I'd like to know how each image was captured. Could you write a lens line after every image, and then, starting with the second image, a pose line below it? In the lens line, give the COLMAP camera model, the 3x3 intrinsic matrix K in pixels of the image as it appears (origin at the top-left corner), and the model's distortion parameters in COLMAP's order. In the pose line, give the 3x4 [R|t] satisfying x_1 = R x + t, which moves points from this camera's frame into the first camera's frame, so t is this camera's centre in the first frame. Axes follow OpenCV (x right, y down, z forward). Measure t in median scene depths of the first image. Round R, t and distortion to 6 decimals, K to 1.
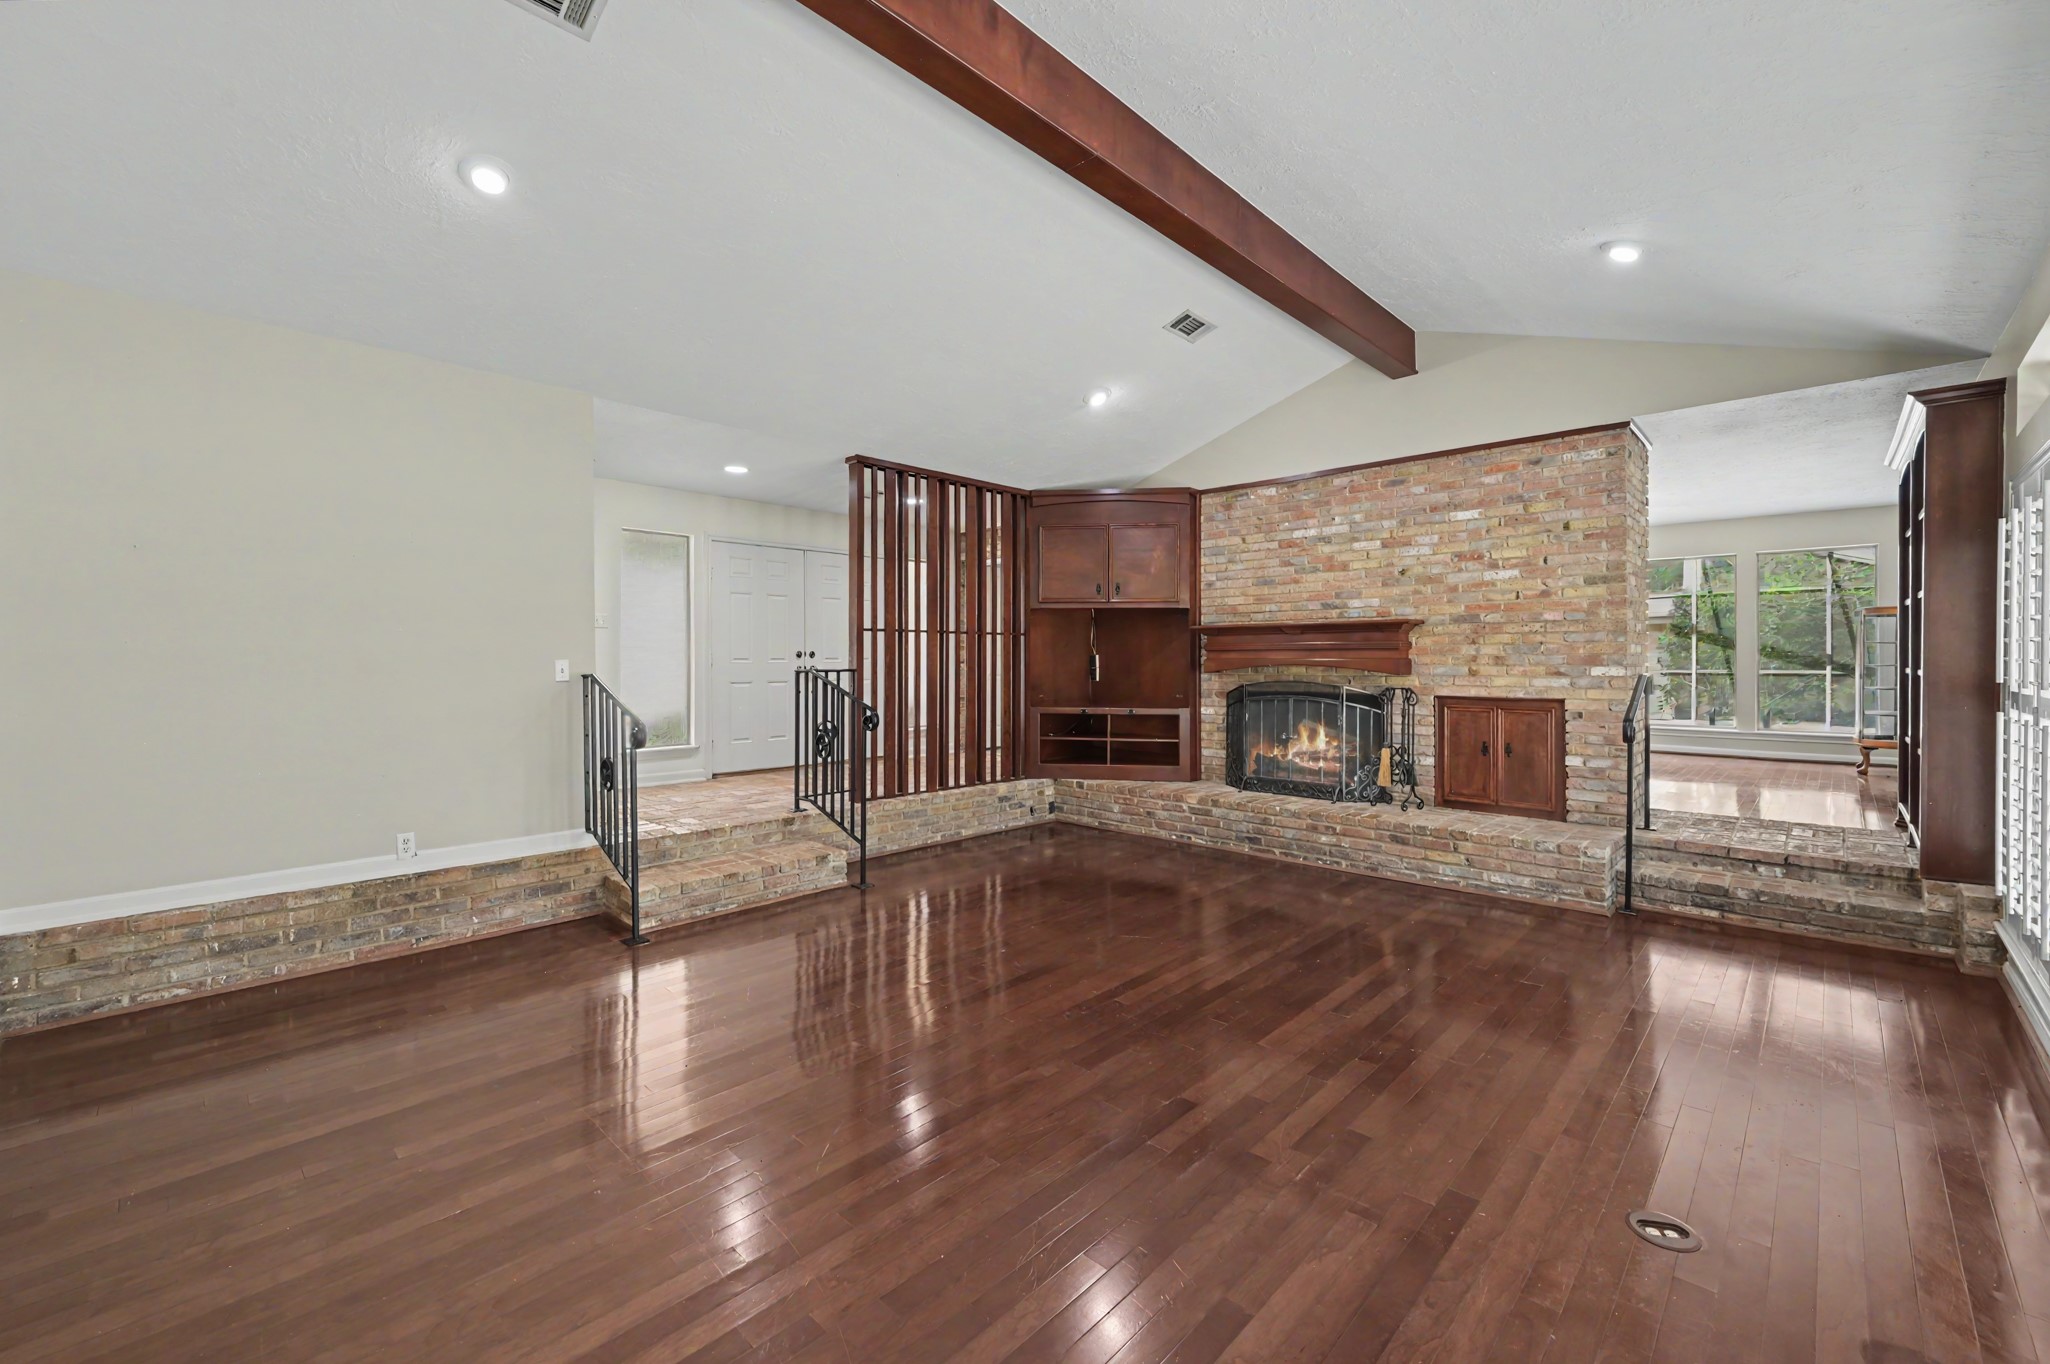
lens RADIAL K [[816.7, 0, 1026.6], [0, 816.7, 664.8], [0, 0, 1]] dist [0.002297, 0.000168]
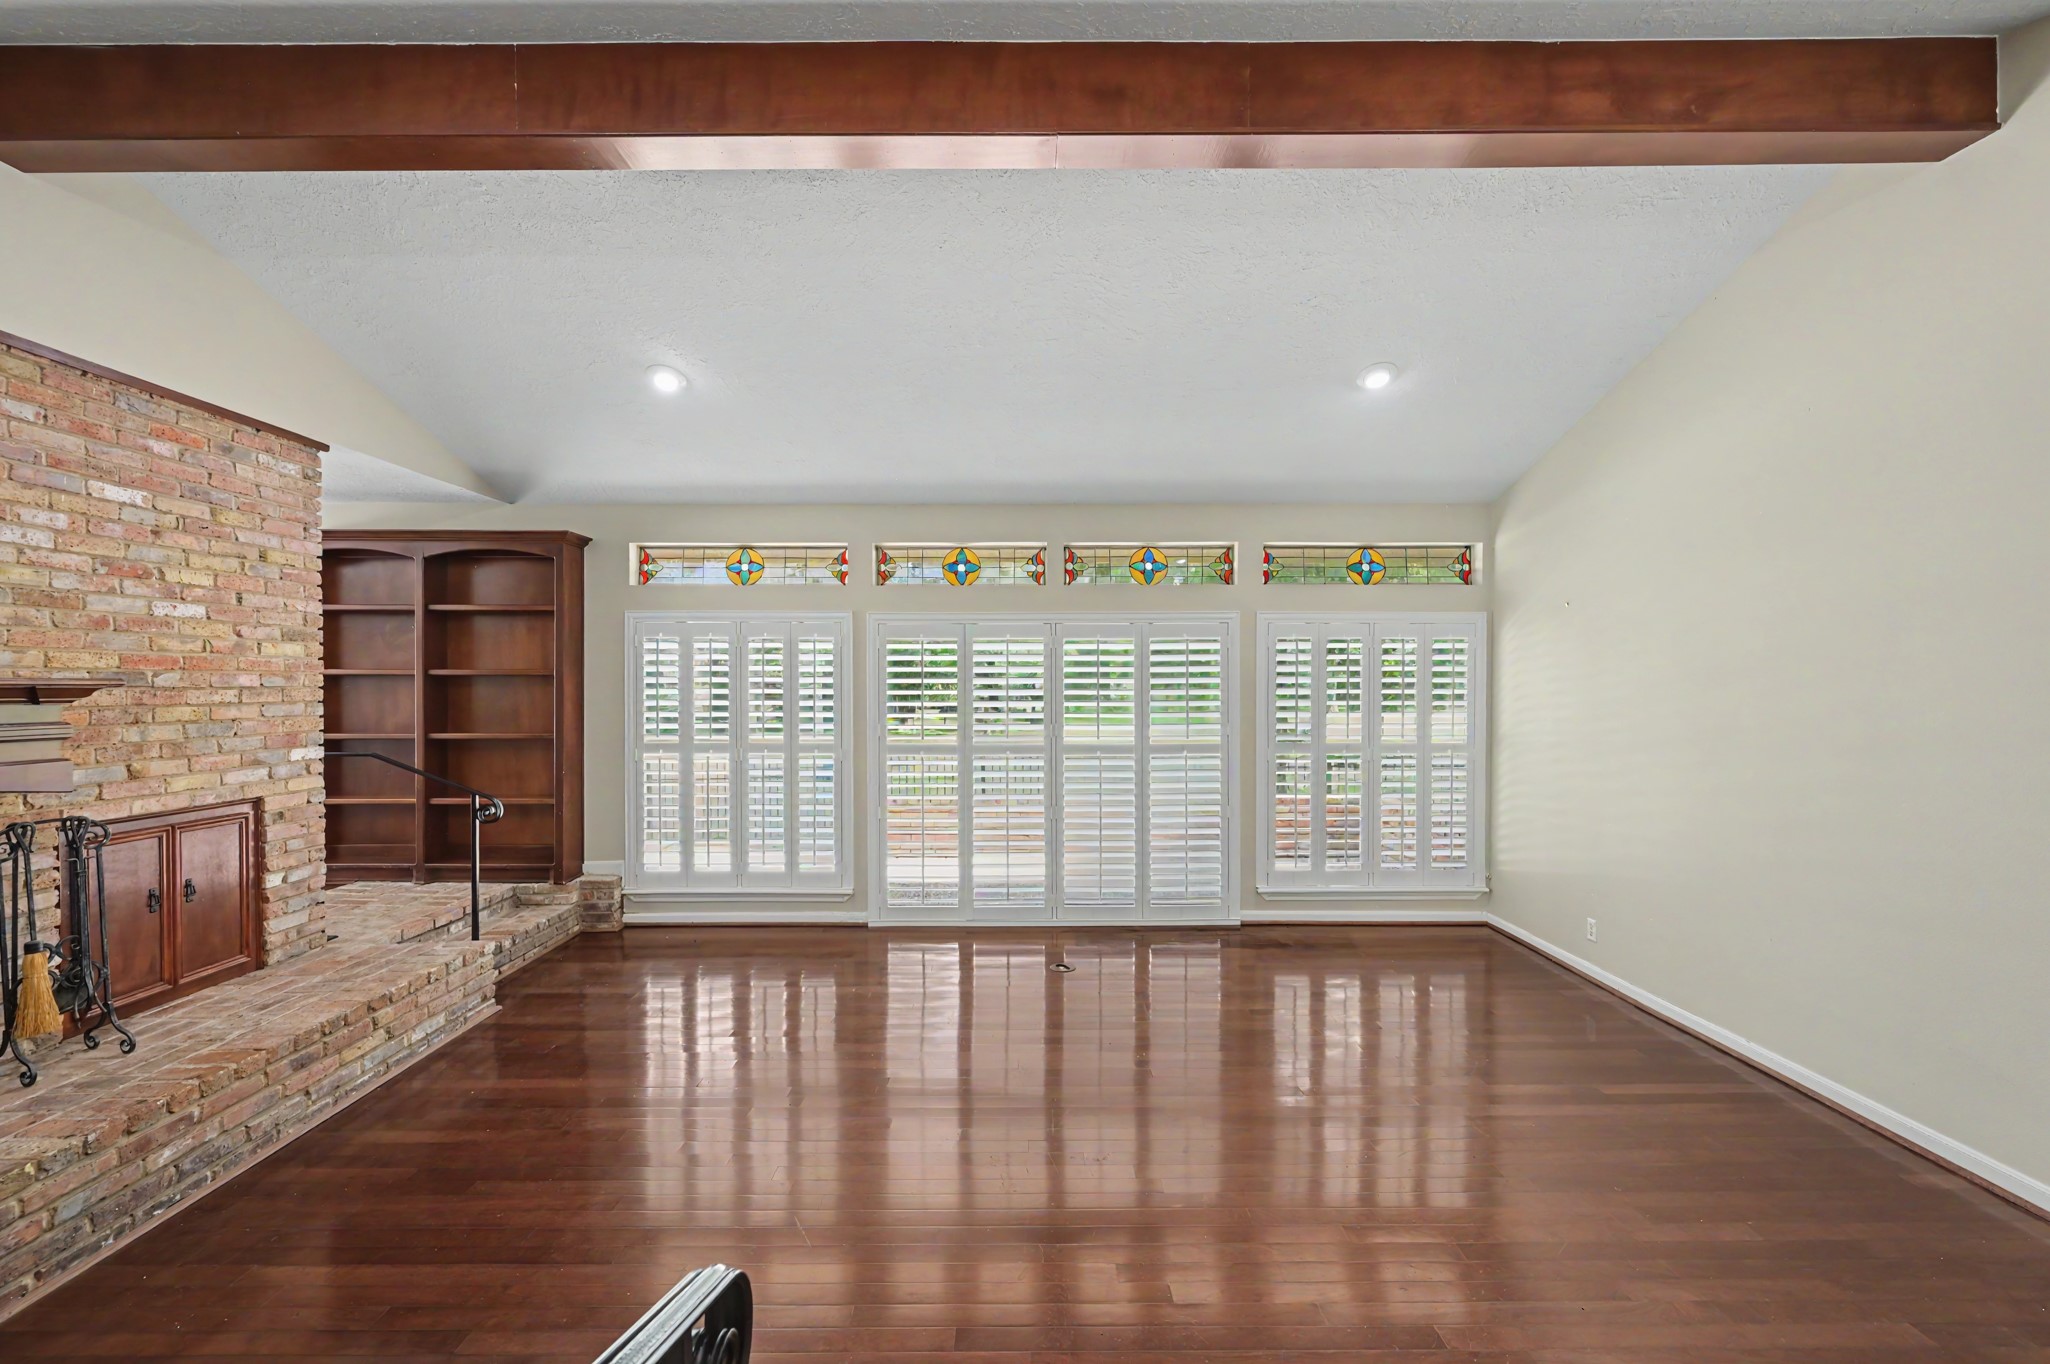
lens RADIAL K [[816.7, 0, 1032.5], [0, 816.7, 691.8], [0, 0, 1]] dist [0.002297, 0.000168]
pose [[-0.698474, -0.001530, 0.715634, -0.315036], [0.009460, 0.999891, 0.011371, -0.050275], [-0.715573, 0.014712, -0.698383, 0.986975]]
